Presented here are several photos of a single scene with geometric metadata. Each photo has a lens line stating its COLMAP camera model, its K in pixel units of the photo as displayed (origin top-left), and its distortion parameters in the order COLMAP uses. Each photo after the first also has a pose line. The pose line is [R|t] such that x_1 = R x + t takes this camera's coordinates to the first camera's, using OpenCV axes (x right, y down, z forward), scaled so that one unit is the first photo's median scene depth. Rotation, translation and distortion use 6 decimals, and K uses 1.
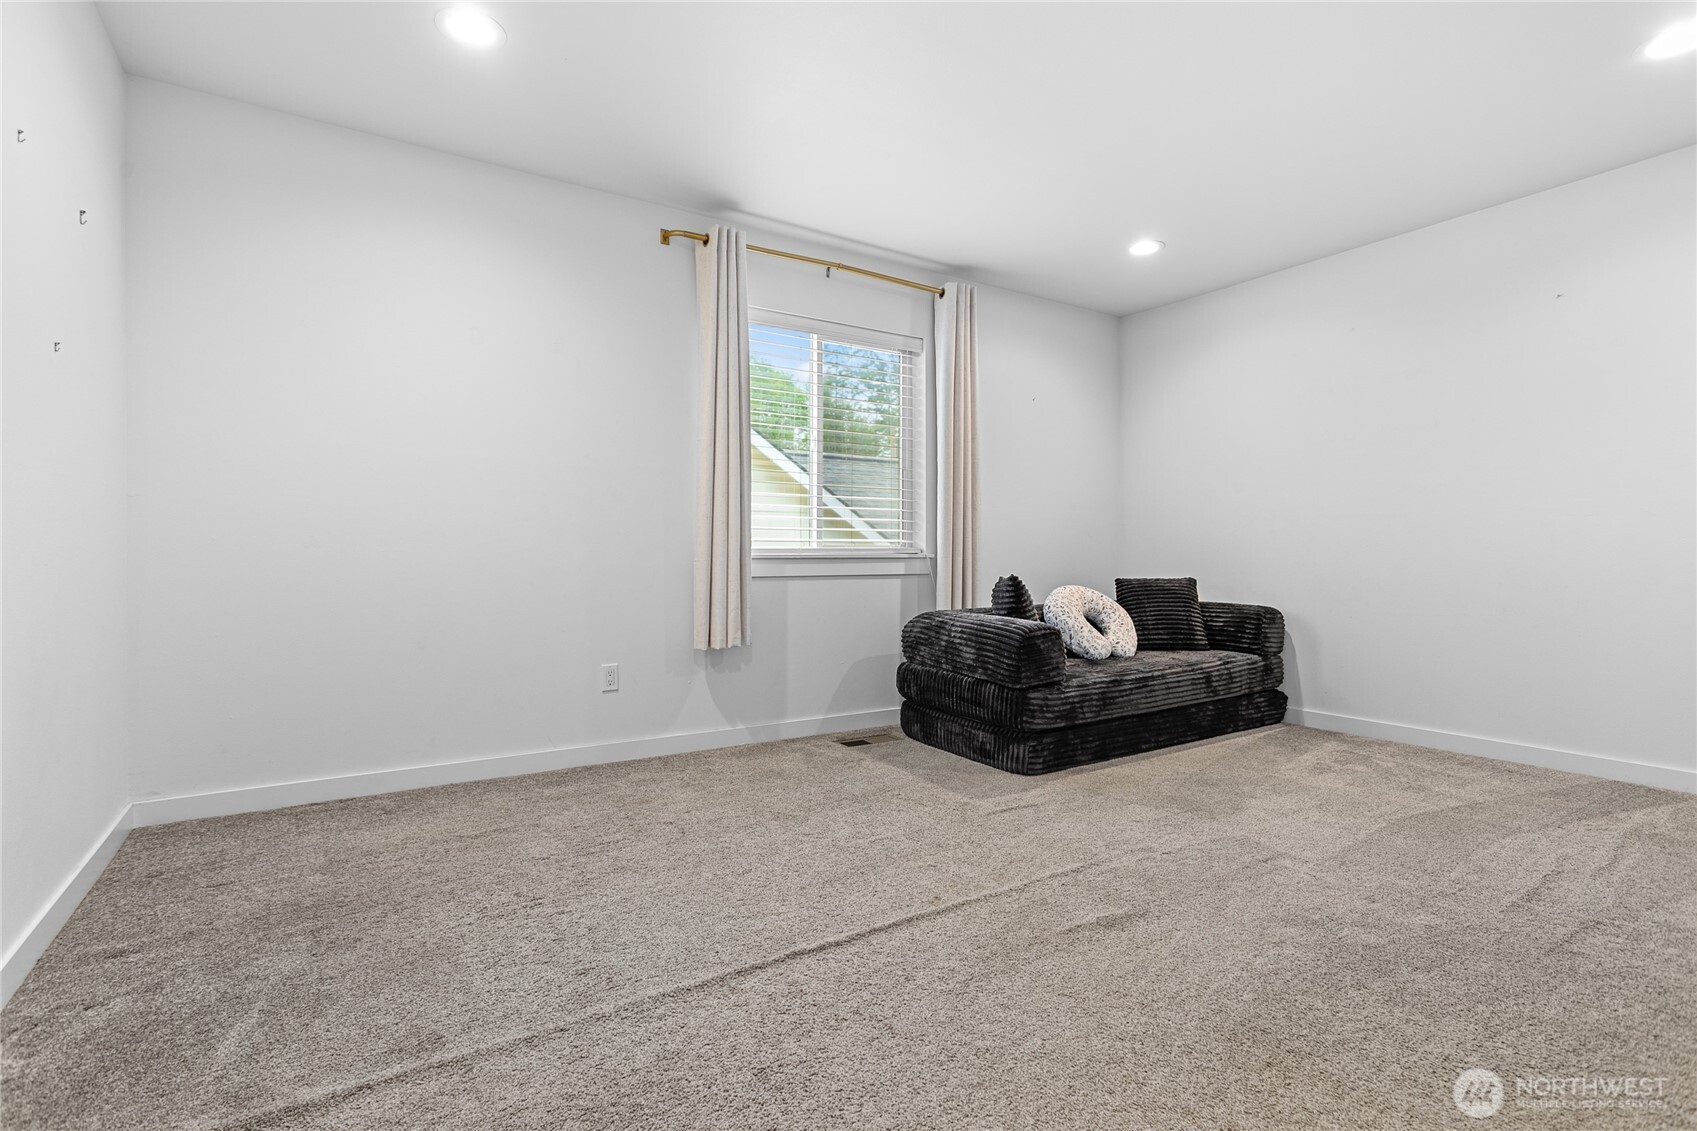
lens RADIAL K [[801.8, 0, 845.2], [0, 801.8, 562.6], [0, 0, 1]] dist [0.003555, 0.000903]
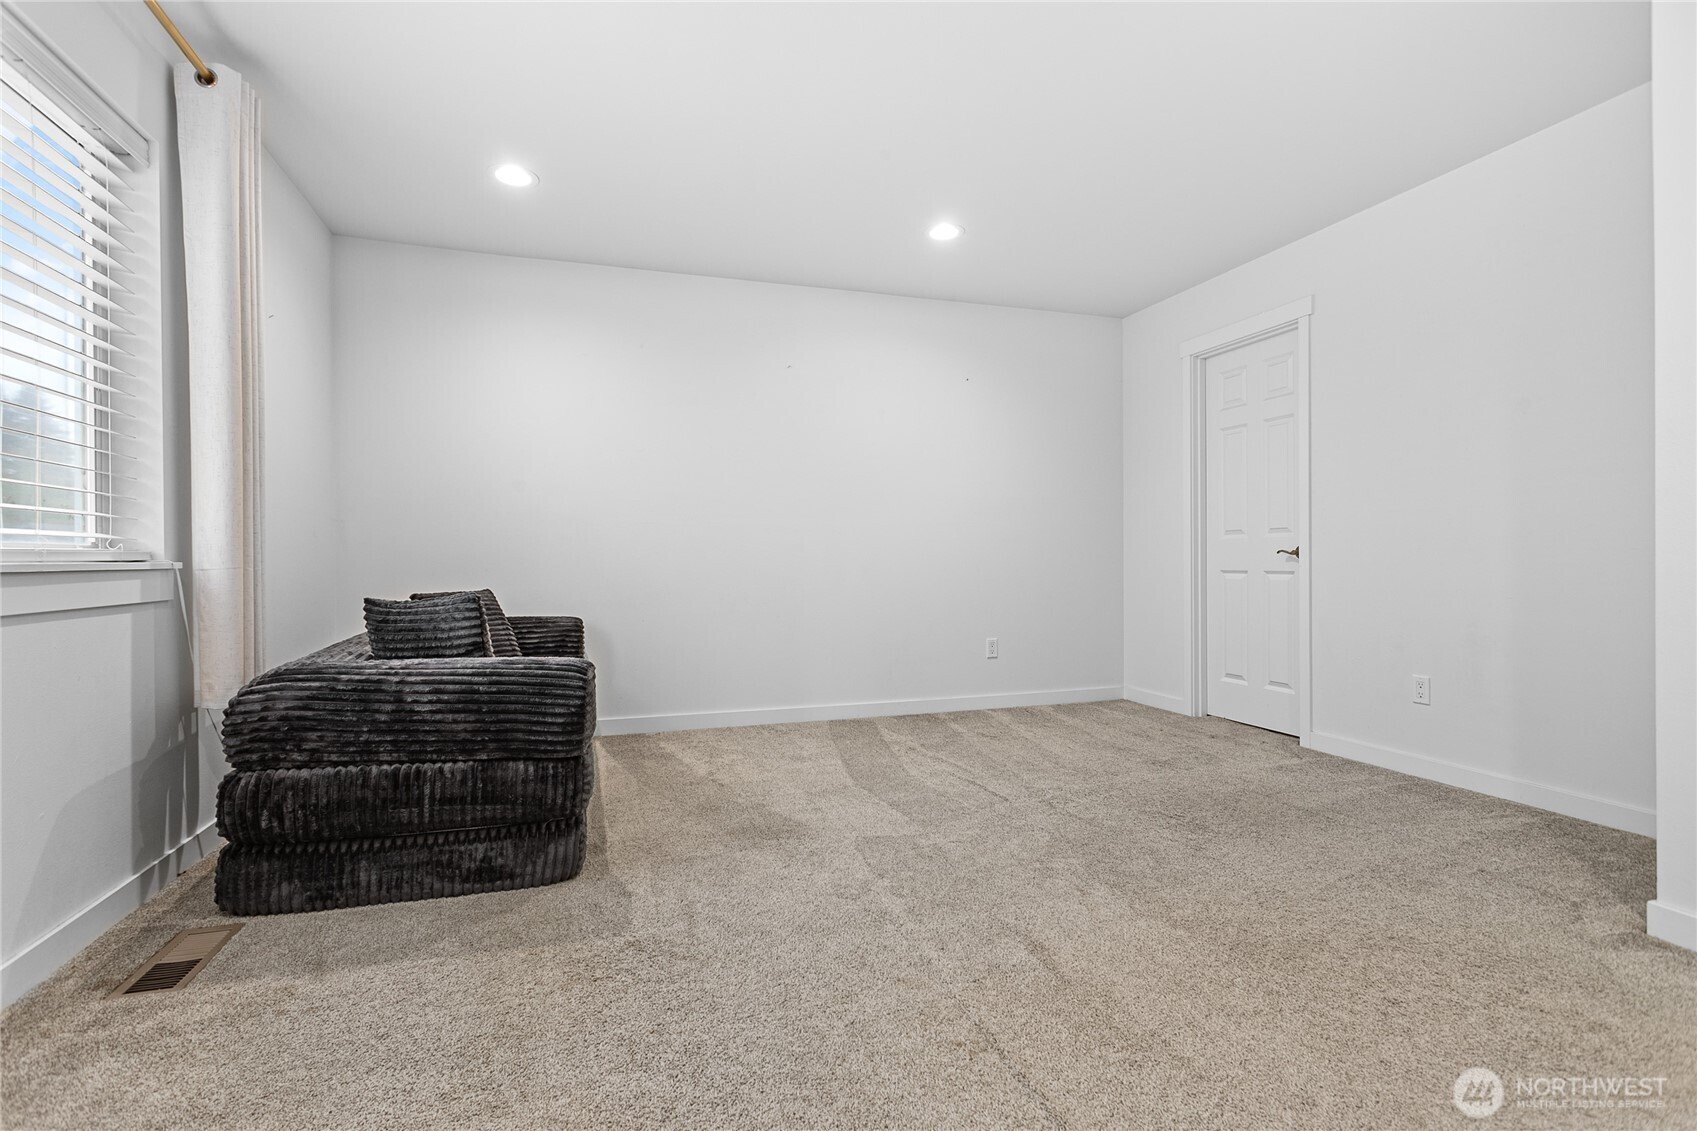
lens RADIAL K [[801.8, 0, 845.2], [0, 801.8, 562.6], [0, 0, 1]] dist [0.003555, 0.000903]
pose [[0.258997, -0.004733, 0.965867, -0.302047], [0.015454, 0.999880, 0.000755, -0.004223], [-0.965754, 0.014731, 0.259039, 0.465400]]
